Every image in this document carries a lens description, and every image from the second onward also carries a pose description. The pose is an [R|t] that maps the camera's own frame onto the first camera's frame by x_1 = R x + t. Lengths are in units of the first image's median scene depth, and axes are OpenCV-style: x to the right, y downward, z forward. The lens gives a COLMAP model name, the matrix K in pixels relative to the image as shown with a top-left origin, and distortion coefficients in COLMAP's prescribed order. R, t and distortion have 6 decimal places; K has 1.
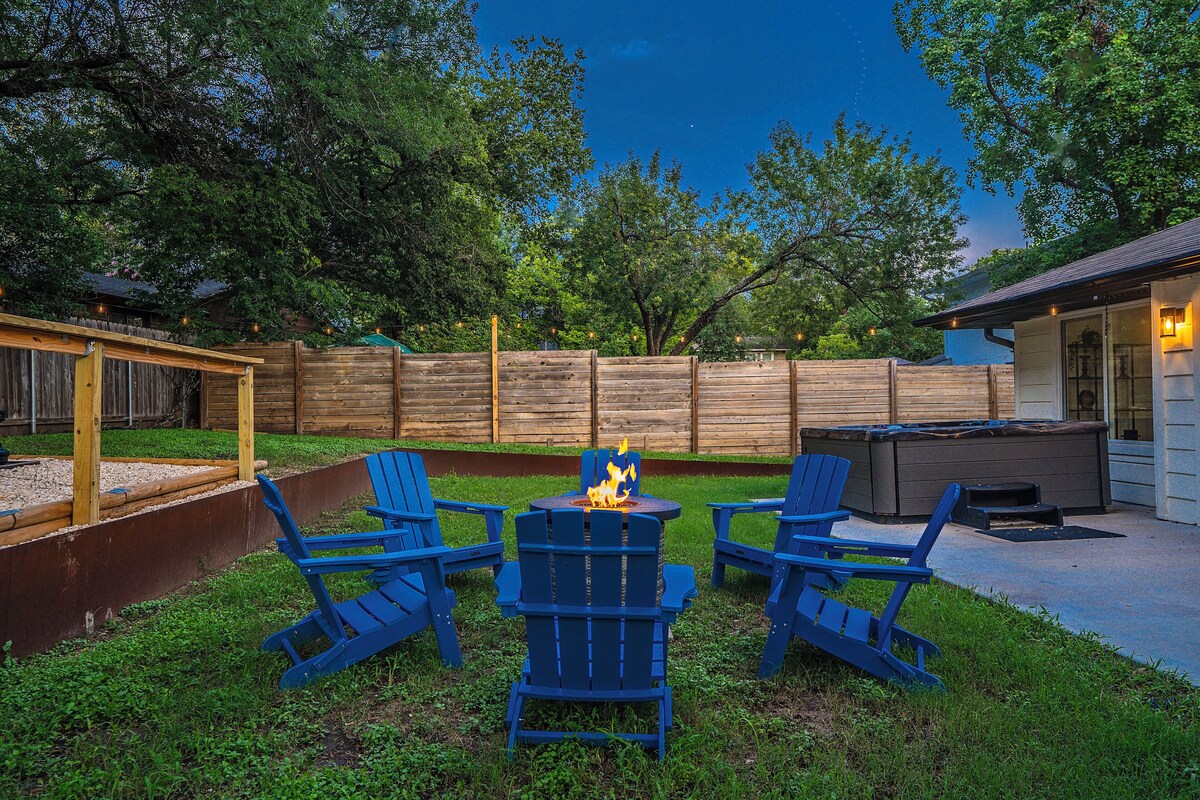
lens RADIAL K [[791.3, 0, 599.8], [0, 791.3, 397.6], [0, 0, 1]] dist [-0.016465, 0.036120]
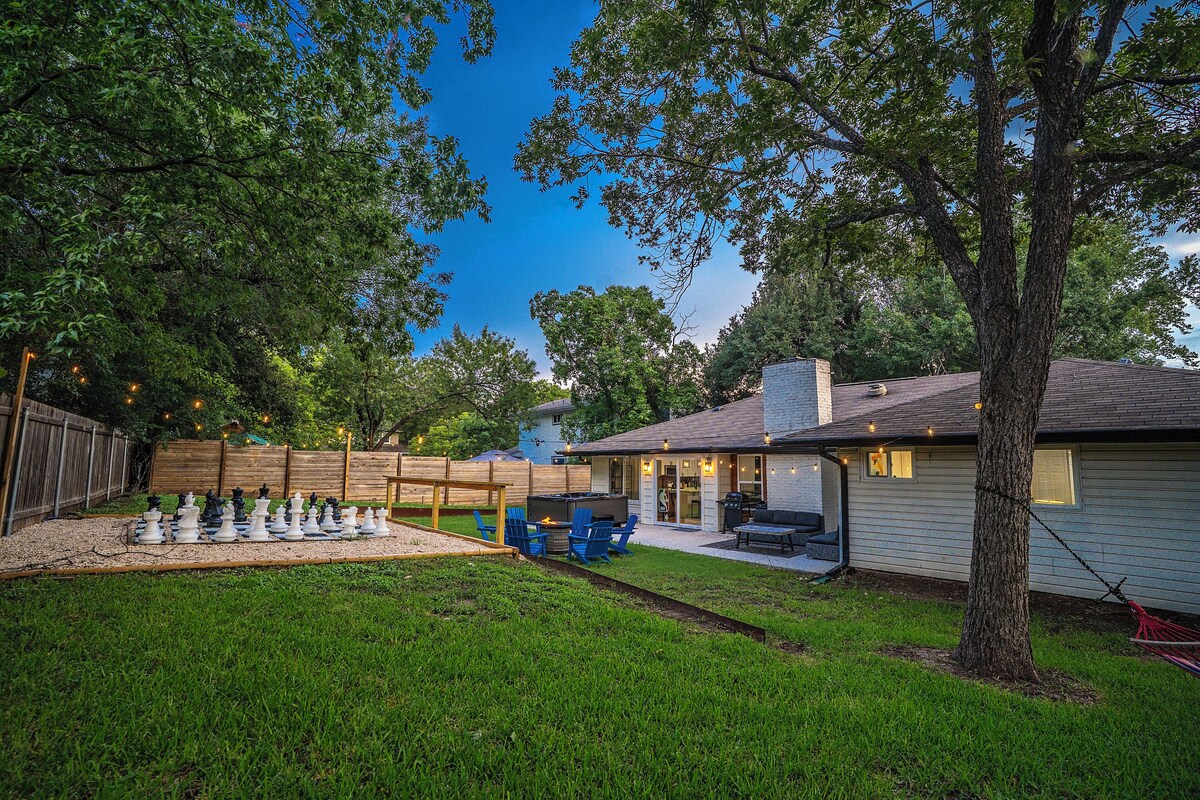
lens RADIAL K [[559.9, 0, 600.0], [0, 559.9, 400.0], [0, 0, 1]] dist [-0.068003, 0.028578]
pose [[0.796166, 0.089822, 0.598375, -0.518501], [-0.028140, 0.993347, -0.111669, -0.057620], [-0.604424, 0.072068, 0.793396, -0.469815]]
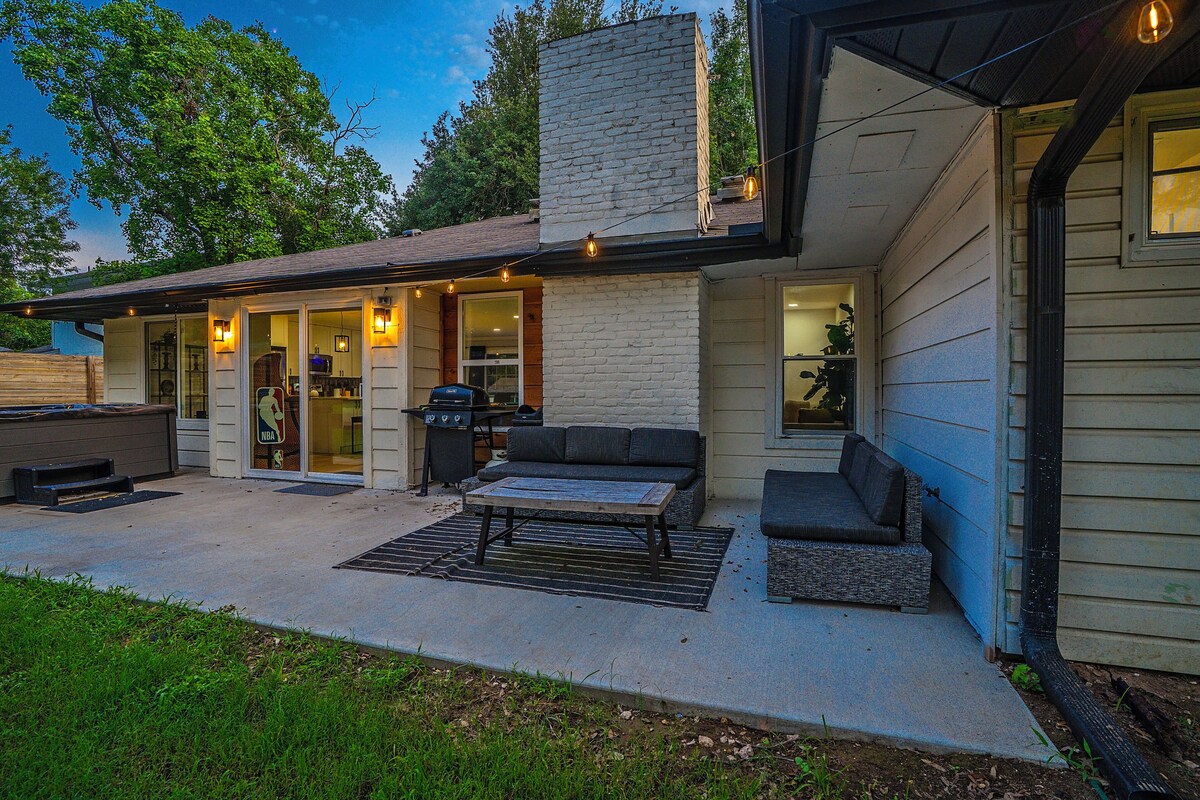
lens RADIAL K [[581.2, 0, 600.0], [0, 581.2, 400.0], [0, 0, 1]] dist [-0.073599, 0.029600]
pose [[0.383885, -0.000491, 0.923381, 0.041932], [-0.018611, 0.999793, 0.008269, 0.001821], [-0.923193, -0.020359, 0.383796, 0.014590]]
